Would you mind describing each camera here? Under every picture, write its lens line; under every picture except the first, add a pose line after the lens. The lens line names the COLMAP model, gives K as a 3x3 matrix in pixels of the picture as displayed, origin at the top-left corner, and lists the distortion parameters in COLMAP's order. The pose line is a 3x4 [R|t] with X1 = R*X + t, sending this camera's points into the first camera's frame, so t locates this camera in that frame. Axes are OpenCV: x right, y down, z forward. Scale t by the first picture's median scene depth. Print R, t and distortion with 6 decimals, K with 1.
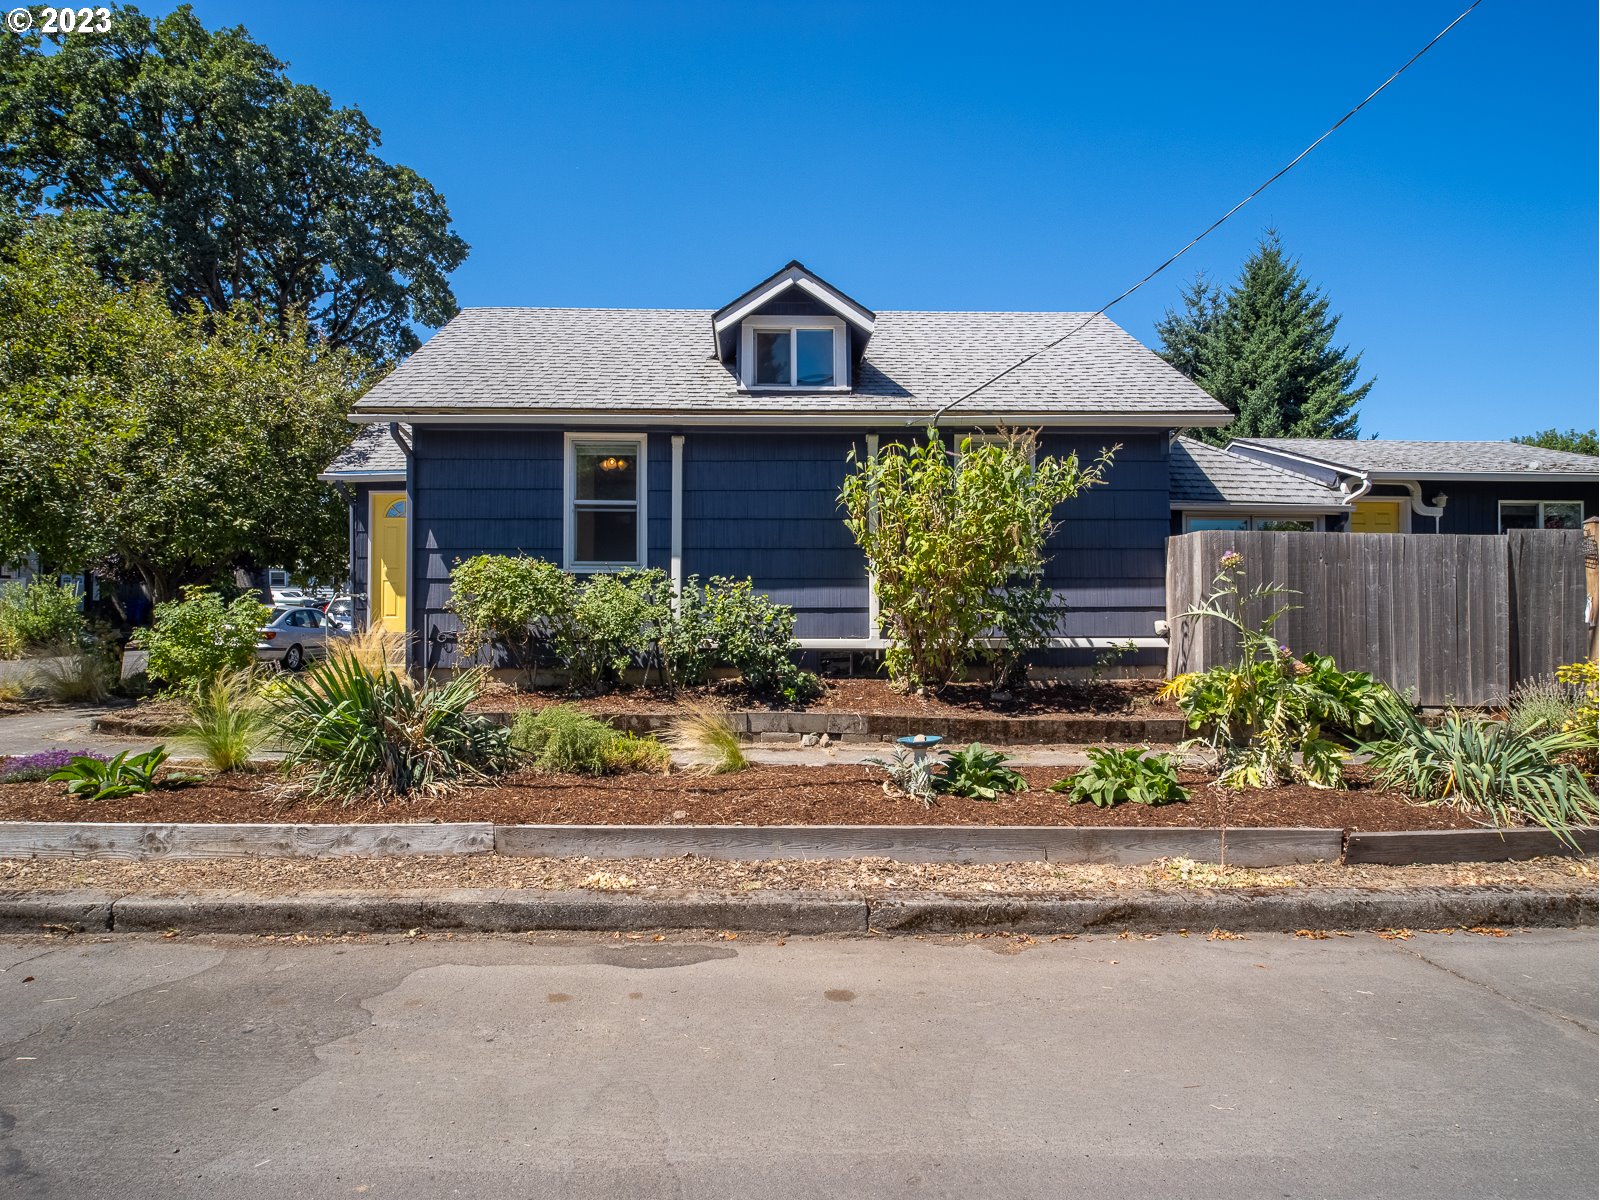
lens RADIAL K [[878.2, 0, 785.7], [0, 878.2, 586.6], [0, 0, 1]] dist [0.000205, -0.002510]
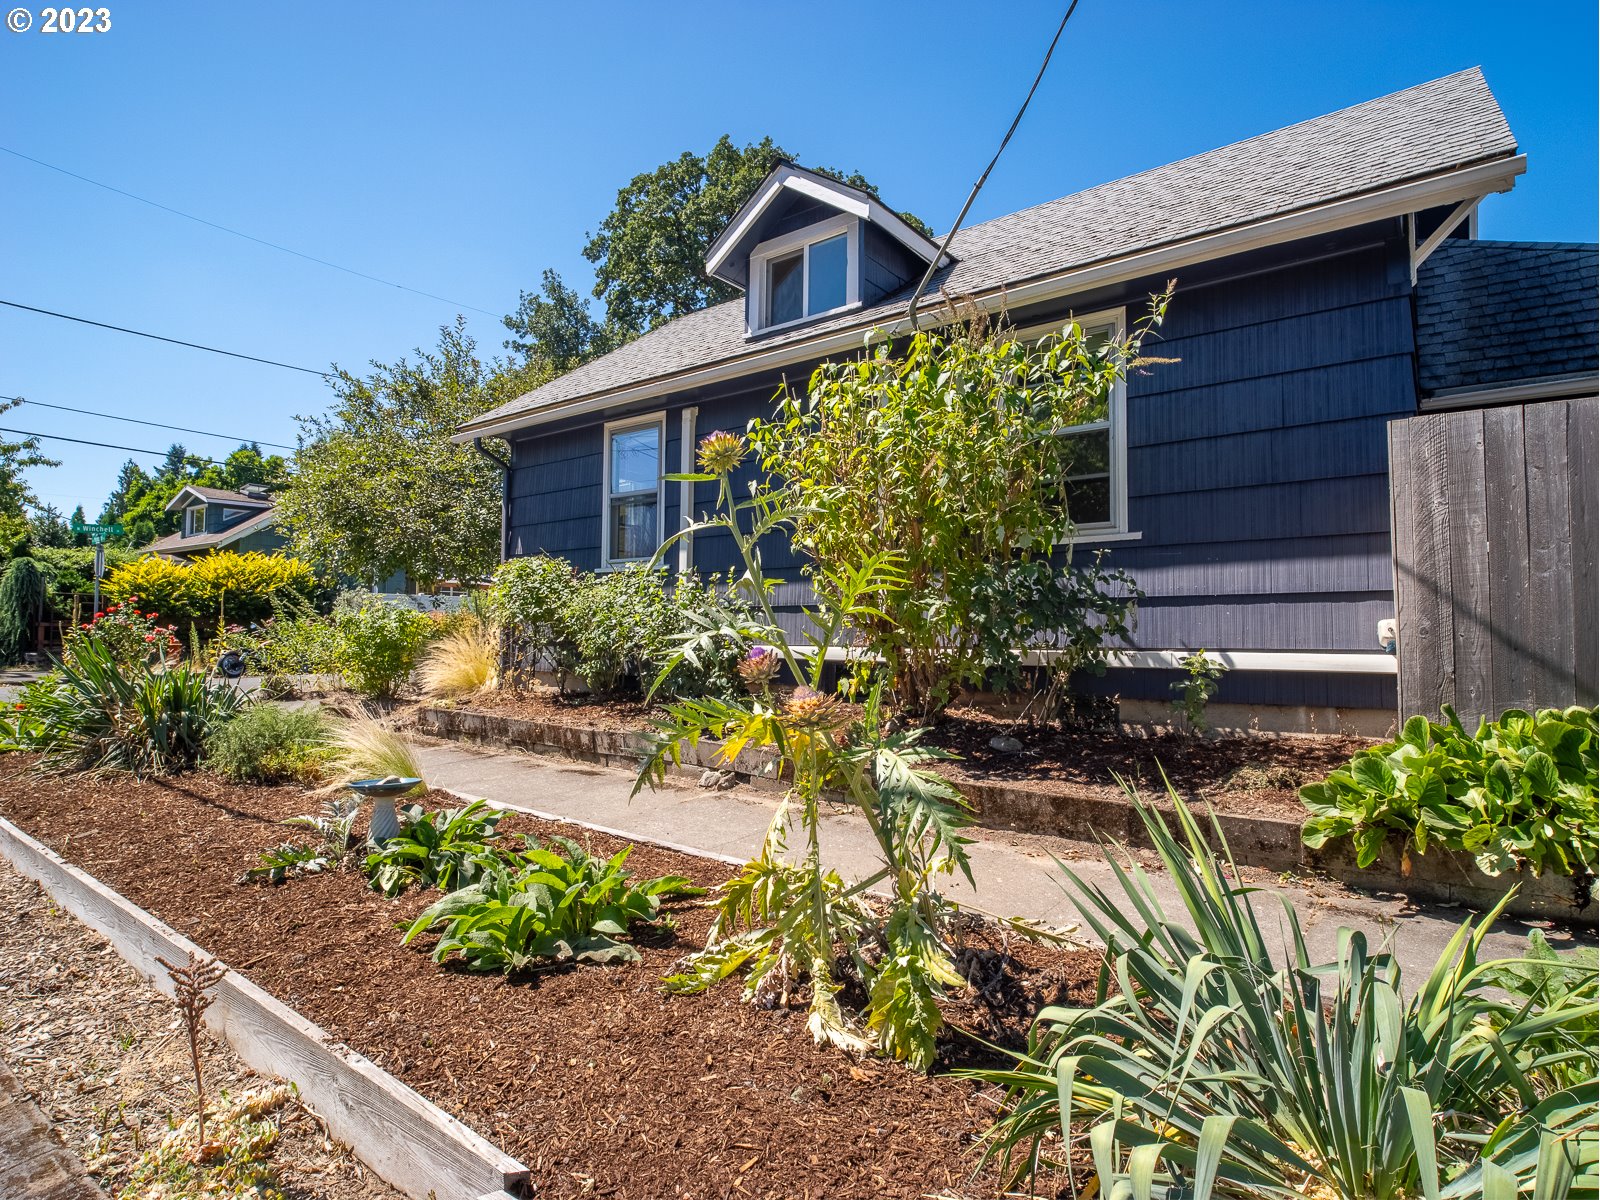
lens RADIAL K [[878.2, 0, 785.7], [0, 878.2, 586.6], [0, 0, 1]] dist [0.000205, -0.002510]
pose [[0.766449, -0.034048, -0.641403, 0.486825], [0.015315, 0.999279, -0.034745, 0.032890], [0.642123, 0.016807, 0.766417, 0.408240]]
